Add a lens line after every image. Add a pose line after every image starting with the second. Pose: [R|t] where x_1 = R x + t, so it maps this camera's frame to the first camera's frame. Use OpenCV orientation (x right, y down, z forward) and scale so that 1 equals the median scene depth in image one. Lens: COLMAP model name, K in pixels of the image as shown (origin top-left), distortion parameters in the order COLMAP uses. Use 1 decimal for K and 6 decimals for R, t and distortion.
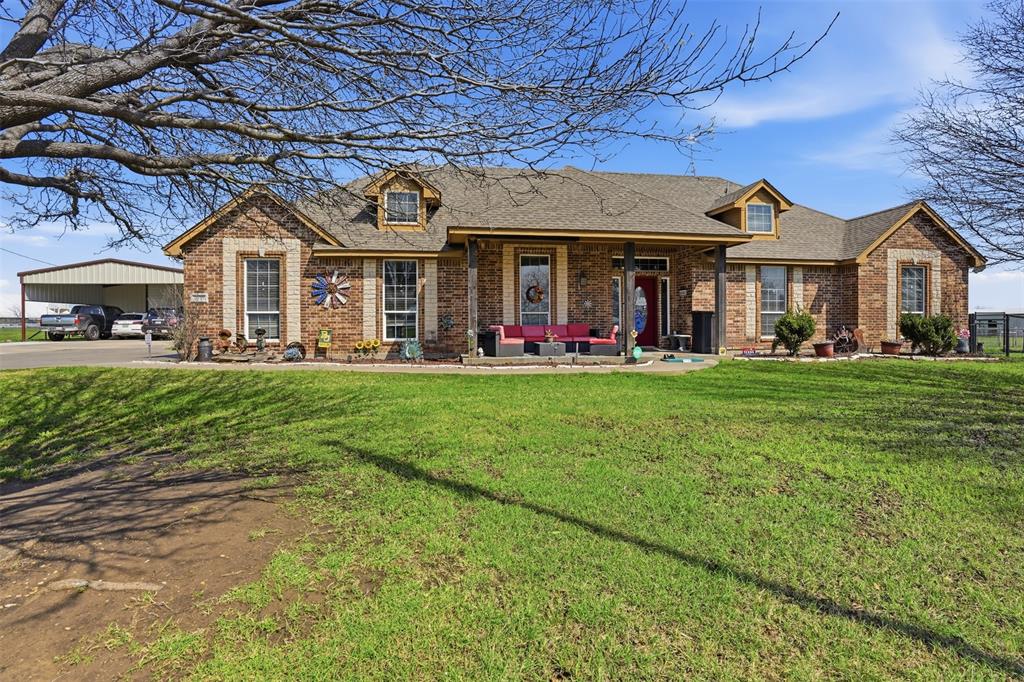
lens RADIAL K [[476.5, 0, 517.6], [0, 476.5, 335.7], [0, 0, 1]] dist [-0.034892, 0.005904]
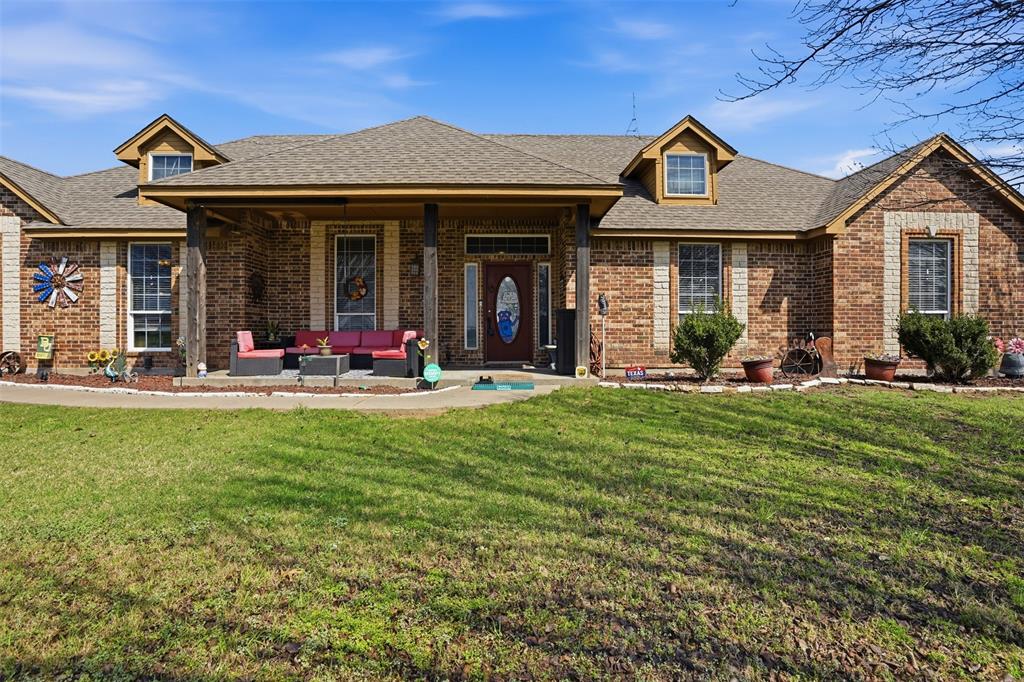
lens RADIAL K [[476.5, 0, 514.4], [0, 476.5, 338.7], [0, 0, 1]] dist [-0.034892, 0.005904]
pose [[0.992977, 0.004371, -0.118224, 0.396731], [-0.005898, 0.999904, -0.012571, -0.002679], [0.118158, 0.013180, 0.992907, 0.336883]]
